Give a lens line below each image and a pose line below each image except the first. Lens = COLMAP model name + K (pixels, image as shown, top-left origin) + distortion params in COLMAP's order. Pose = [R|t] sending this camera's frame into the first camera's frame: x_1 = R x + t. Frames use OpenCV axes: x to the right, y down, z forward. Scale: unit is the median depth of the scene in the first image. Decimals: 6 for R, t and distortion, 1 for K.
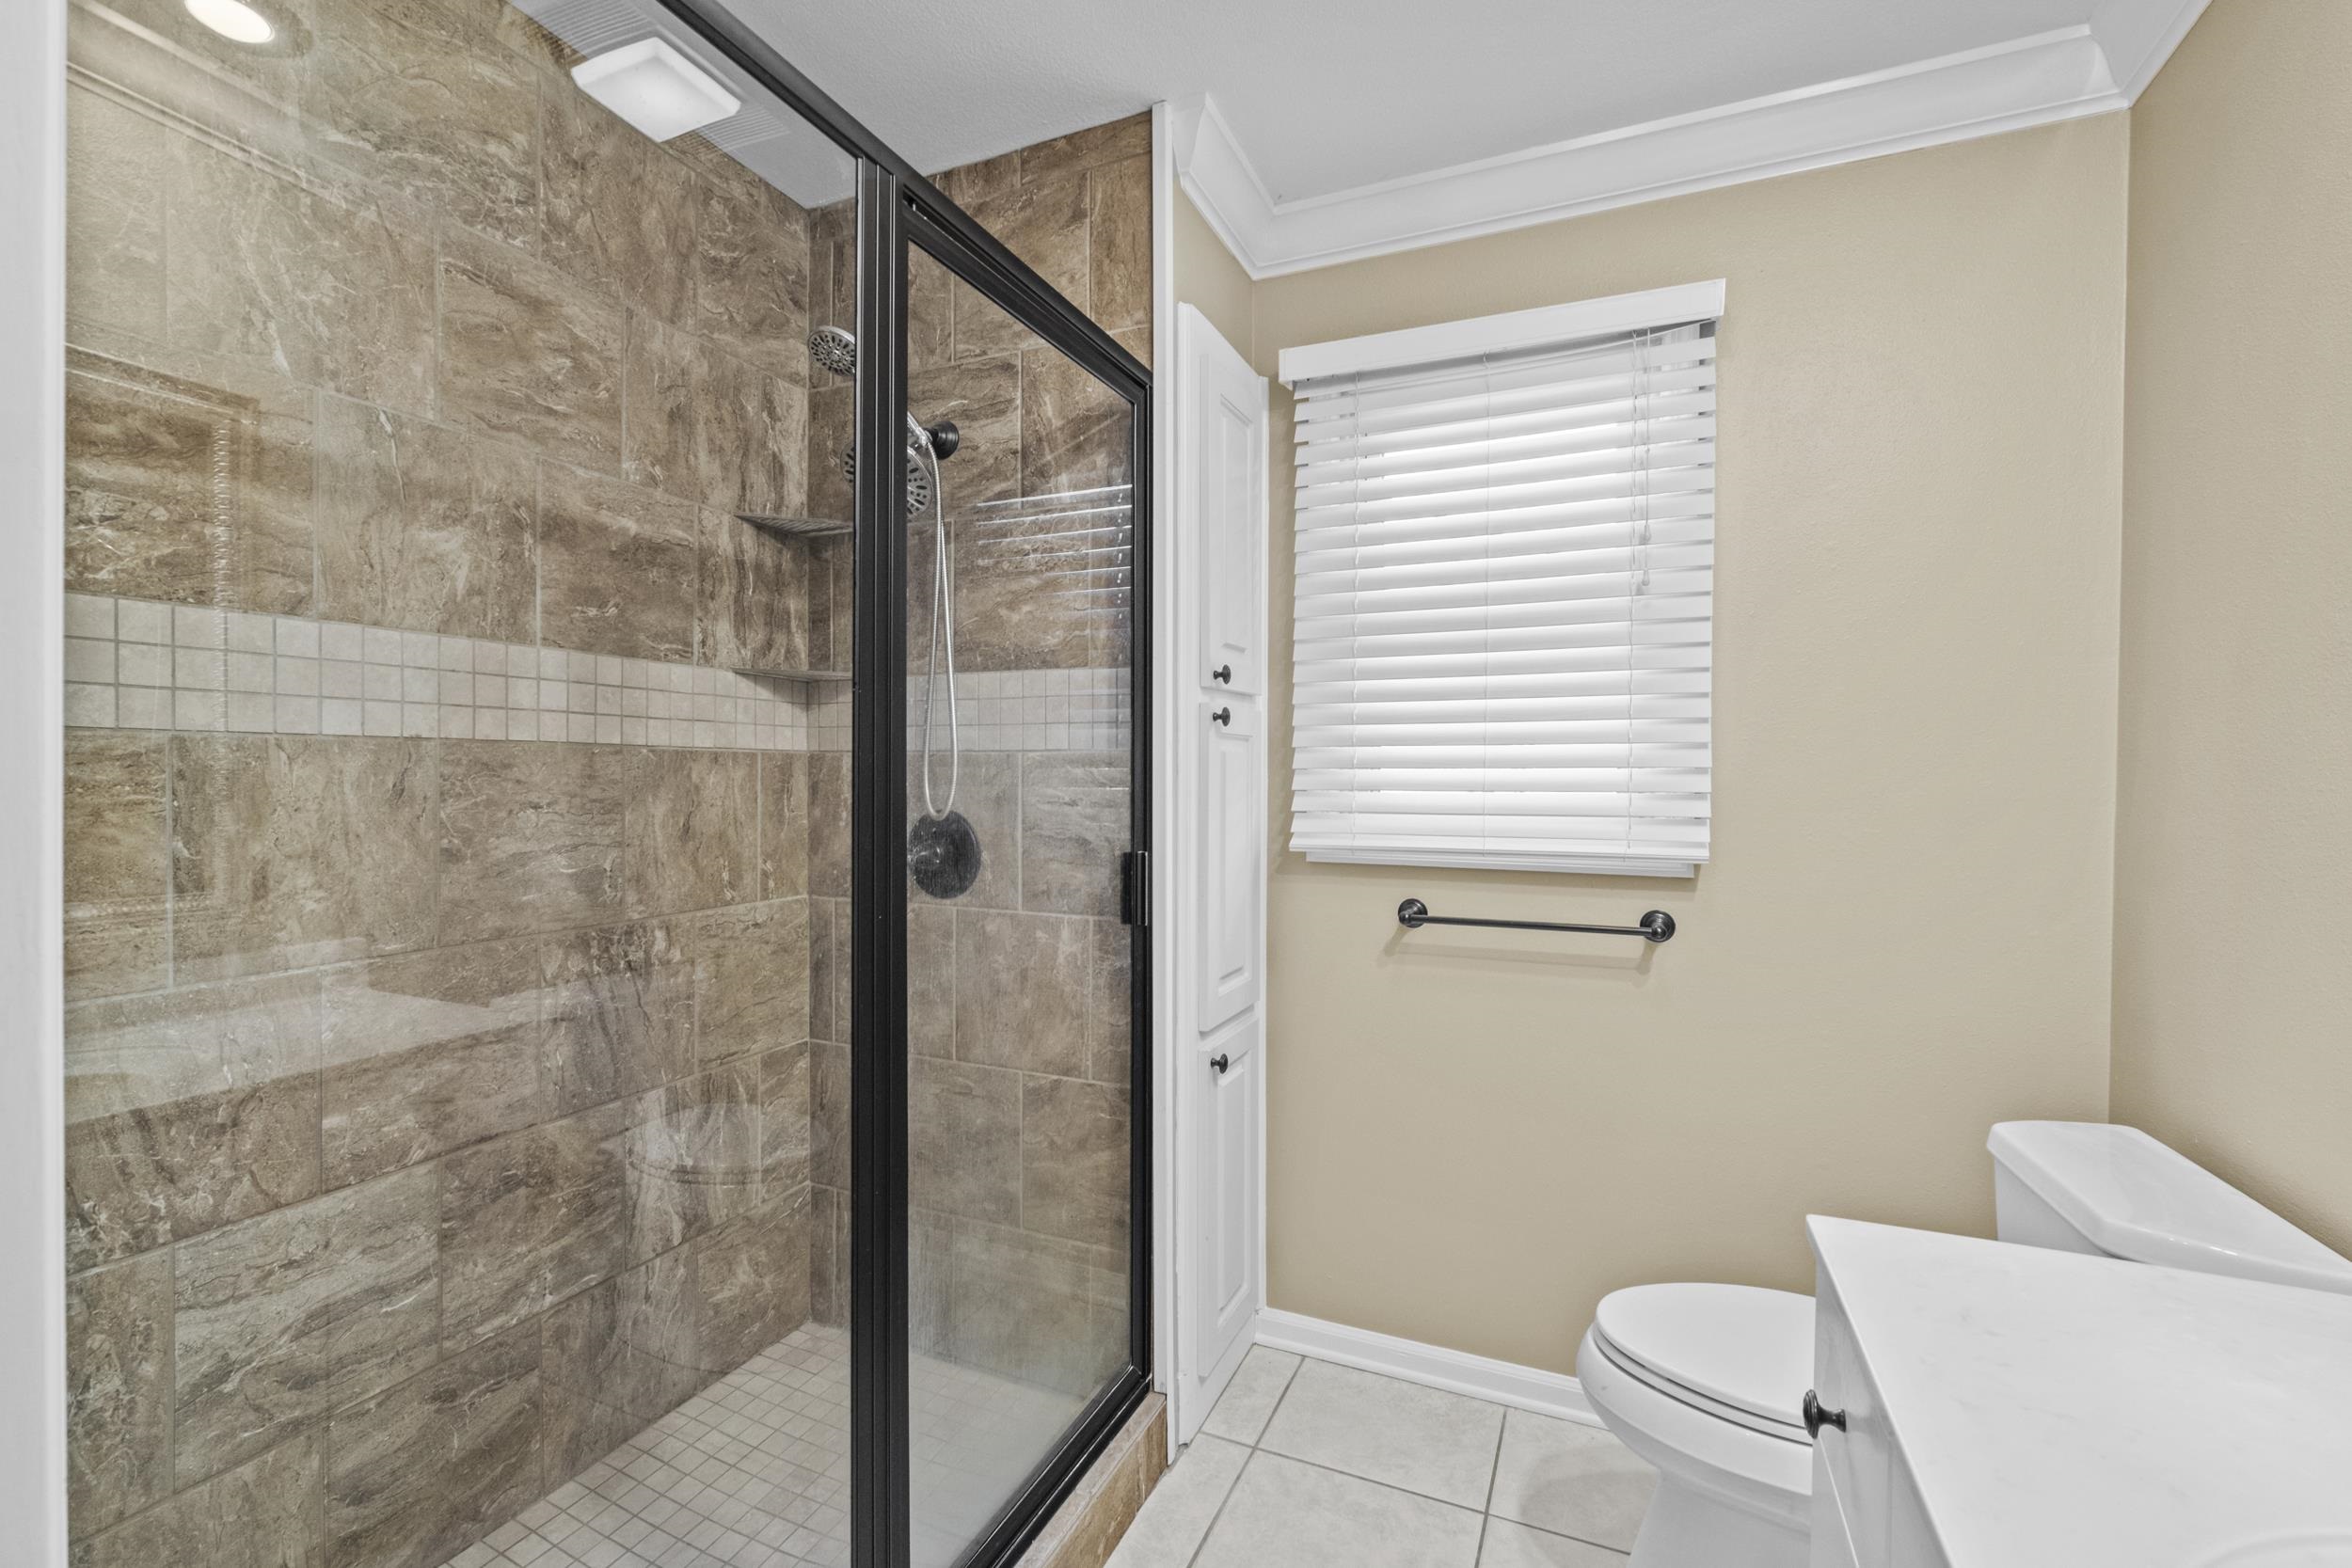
lens RADIAL K [[1019.5, 0, 1183.7], [0, 1019.5, 782.0], [0, 0, 1]] dist [-0.007254, 0.000498]
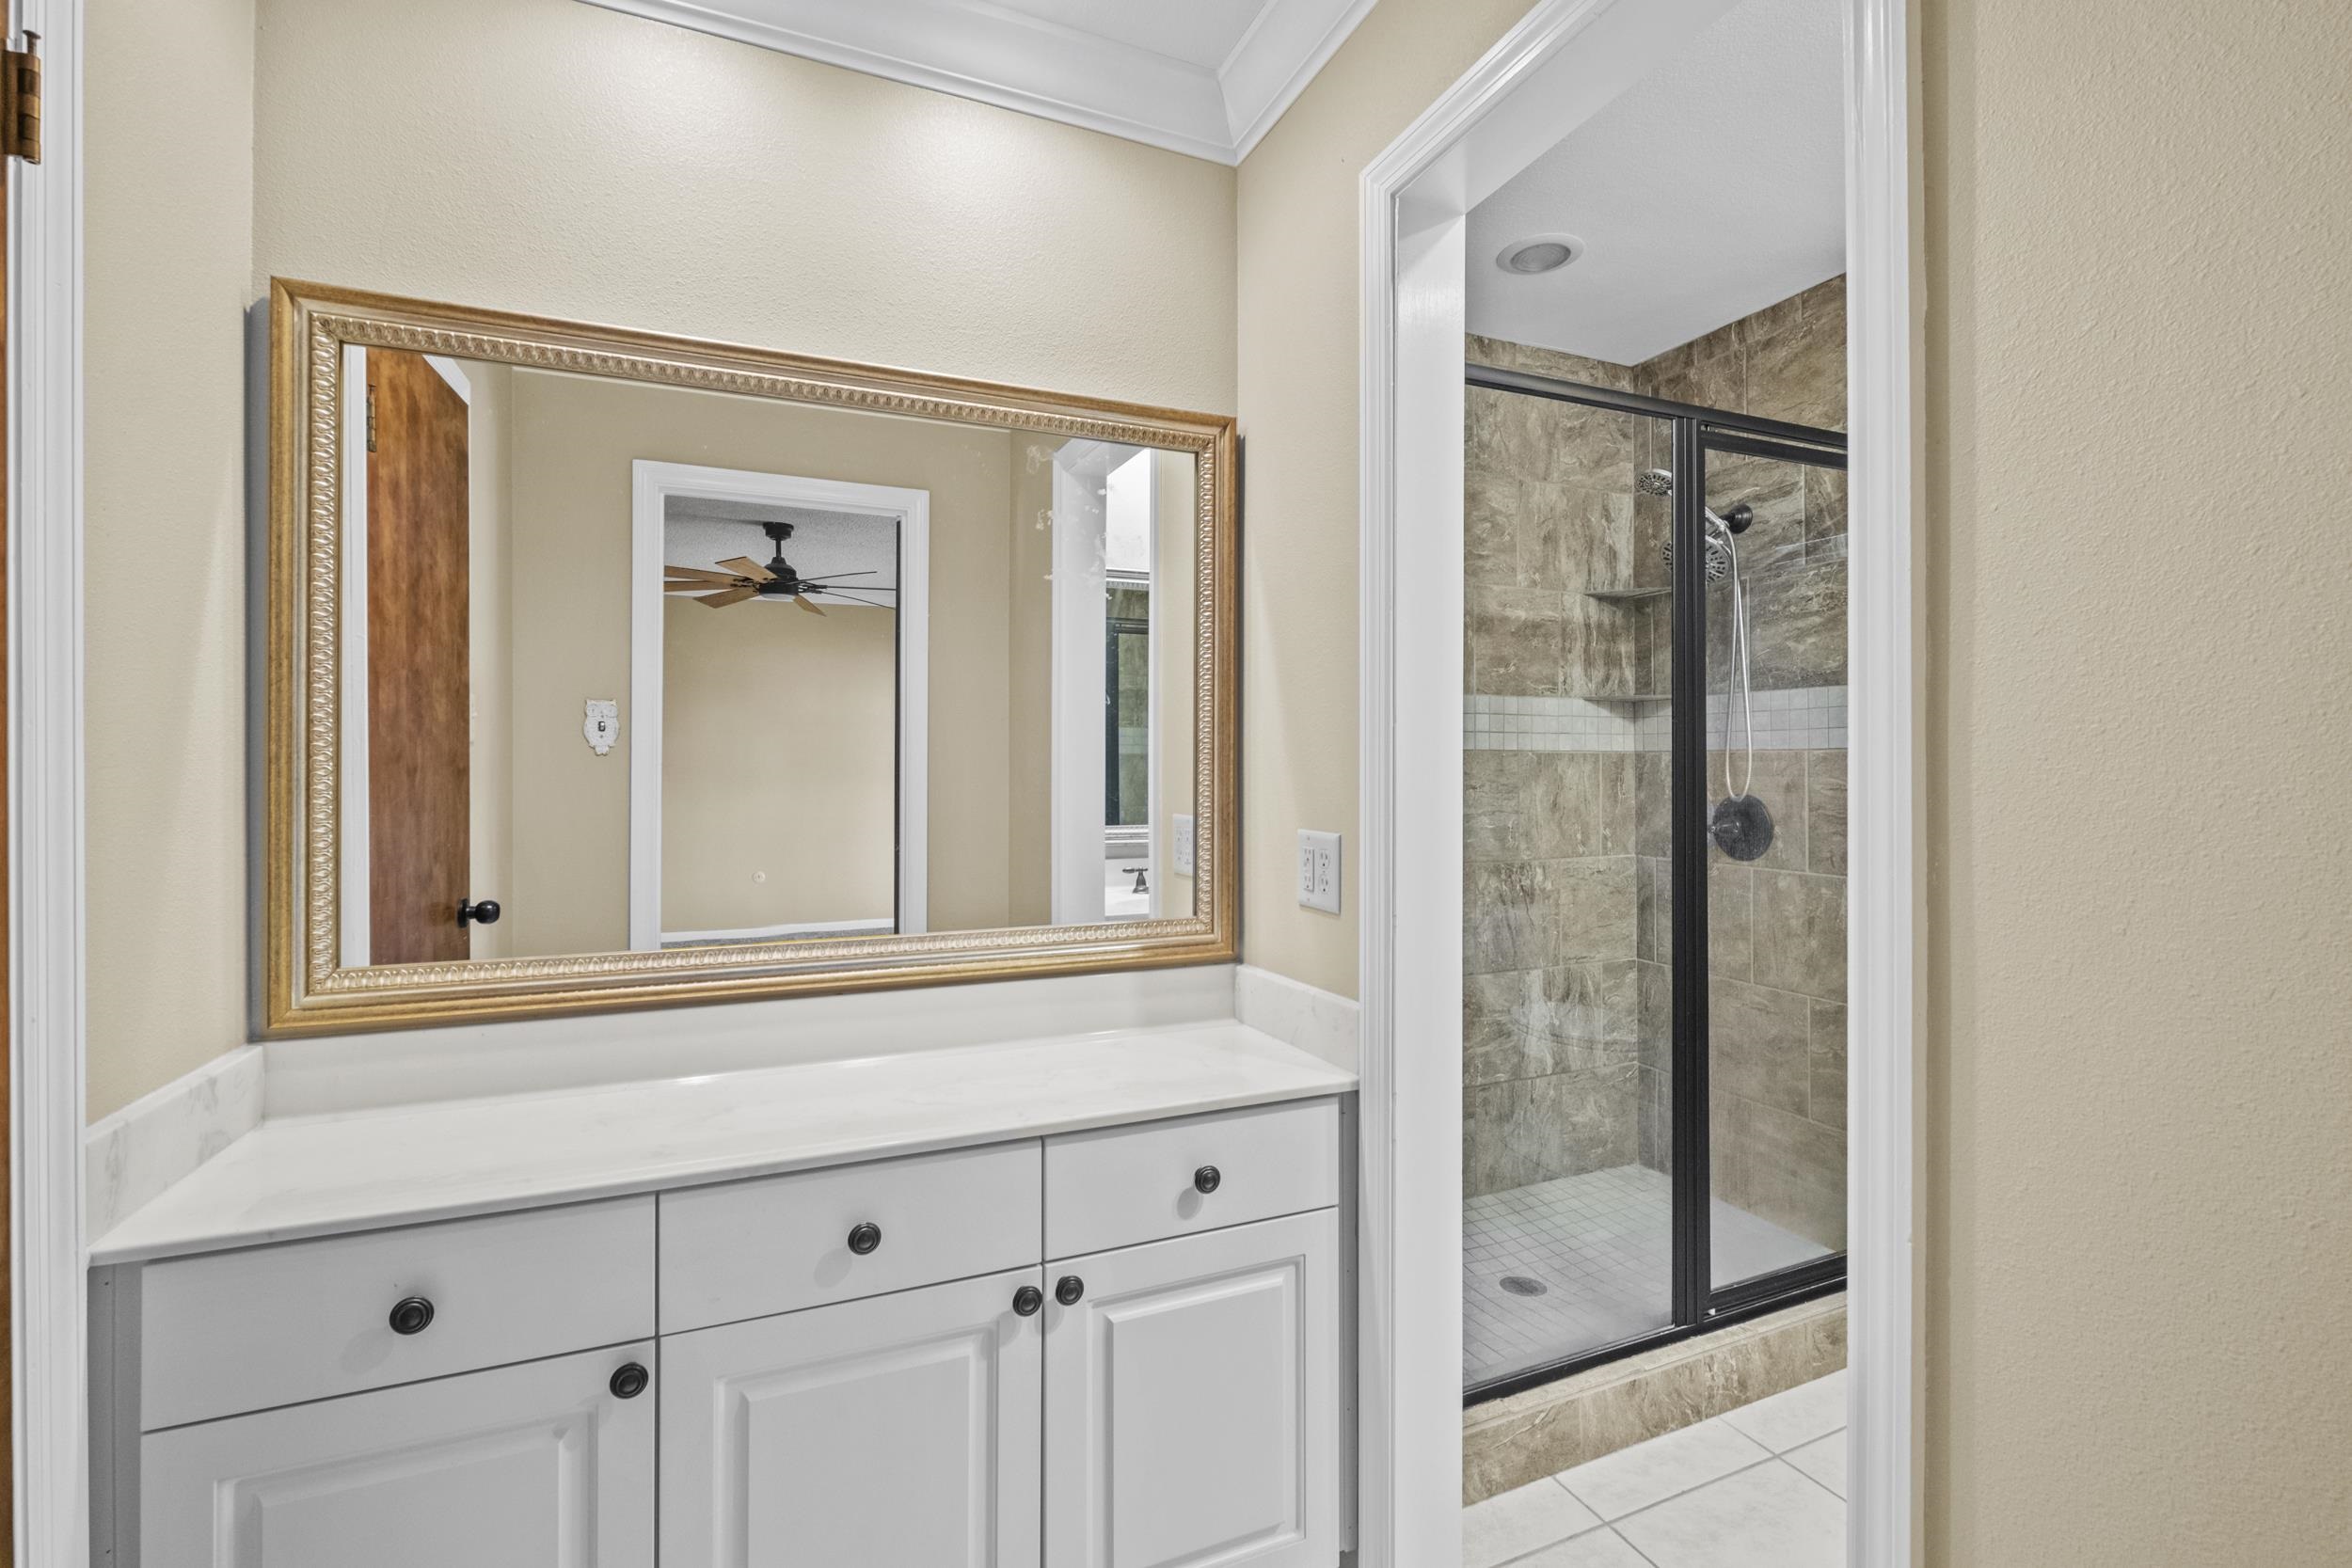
lens RADIAL K [[1019.5, 0, 1157.2], [0, 1019.5, 762.3], [0, 0, 1]] dist [-0.007254, 0.000498]
pose [[0.712770, -0.008119, -0.701351, 0.160587], [-0.000070, 0.999932, -0.011646, 0.000906], [0.701398, 0.008350, 0.712721, -0.511995]]
